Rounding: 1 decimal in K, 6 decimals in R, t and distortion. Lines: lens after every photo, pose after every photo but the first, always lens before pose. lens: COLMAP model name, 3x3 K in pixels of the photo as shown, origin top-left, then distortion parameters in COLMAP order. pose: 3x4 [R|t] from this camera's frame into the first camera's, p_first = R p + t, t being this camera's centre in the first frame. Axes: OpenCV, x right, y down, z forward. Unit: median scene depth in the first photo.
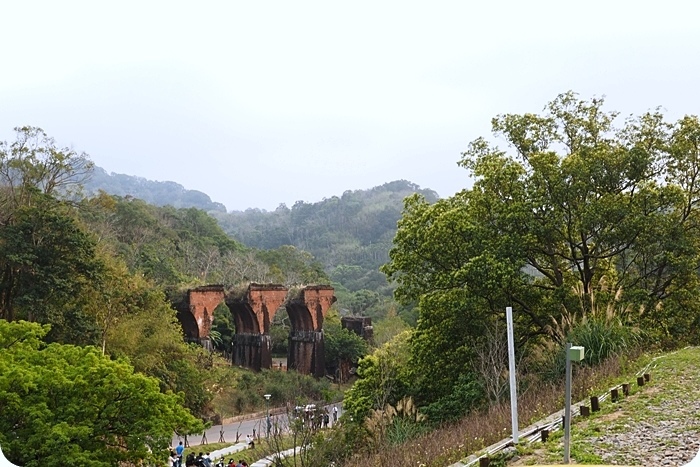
lens RADIAL K [[851.6, 0, 350.1], [0, 851.6, 202.4], [0, 0, 1]] dist [-0.018065, -0.009188]
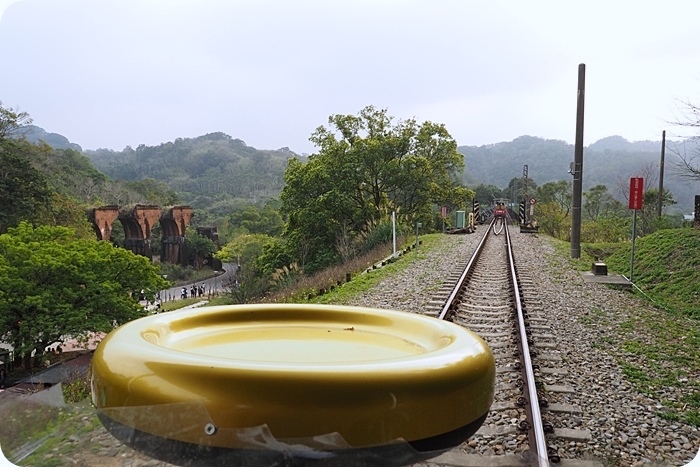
lens RADIAL K [[851.6, 0, 350.1], [0, 851.6, 202.4], [0, 0, 1]] dist [-0.018065, -0.009188]
pose [[0.935461, 0.003628, 0.353411, -0.293349], [-0.035457, 0.995866, 0.083628, -0.044787], [-0.351647, -0.090762, 0.931723, -0.501377]]
